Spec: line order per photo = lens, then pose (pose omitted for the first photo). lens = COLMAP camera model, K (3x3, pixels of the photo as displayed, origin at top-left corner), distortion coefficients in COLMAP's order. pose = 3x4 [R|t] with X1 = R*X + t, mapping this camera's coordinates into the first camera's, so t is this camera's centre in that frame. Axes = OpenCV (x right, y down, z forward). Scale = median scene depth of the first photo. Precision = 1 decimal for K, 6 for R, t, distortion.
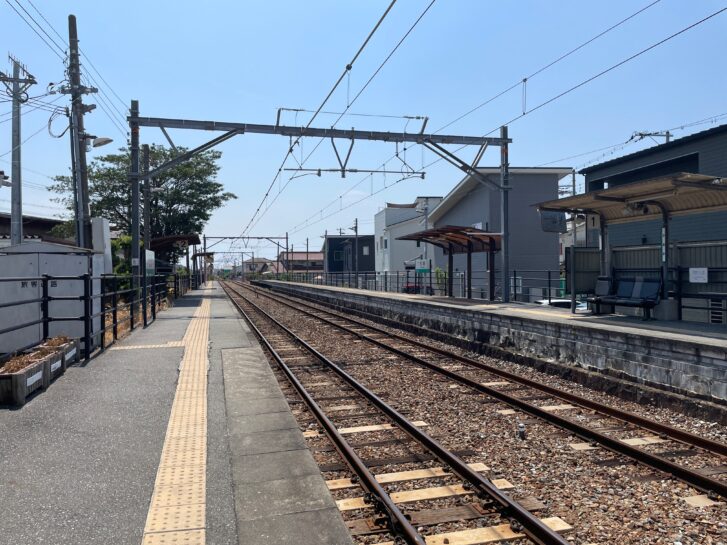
lens RADIAL K [[537.6, 0, 359.9], [0, 537.6, 269.0], [0, 0, 1]] dist [0.021541, -0.036192]
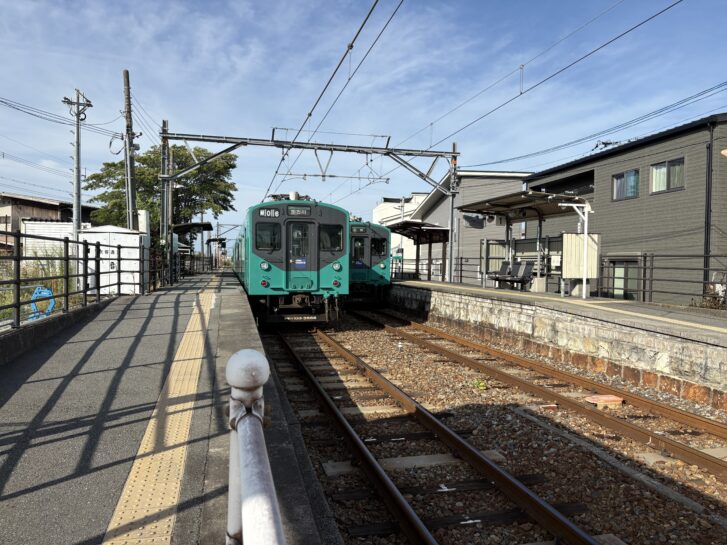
lens RADIAL K [[544.6, 0, 368.2], [0, 544.6, 277.6], [0, 0, 1]] dist [-0.001338, -0.007390]
pose [[0.999535, 0.027272, -0.013648, 0.104155], [-0.026838, 0.999157, 0.031073, 0.018115], [0.014484, -0.030693, 0.999424, -0.321133]]
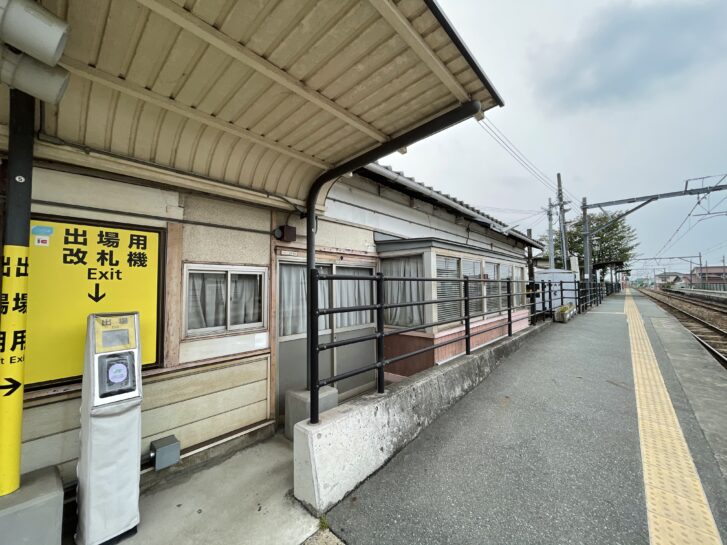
lens RADIAL K [[290.2, 0, 370.7], [0, 290.2, 272.1], [0, 0, 1]] dist [-0.000137, -0.000264]
pose [[0.550588, -0.028657, -0.834285, 0.045400], [0.002700, 0.999466, -0.032549, 0.005290], [0.834773, 0.015668, 0.550372, -0.264516]]
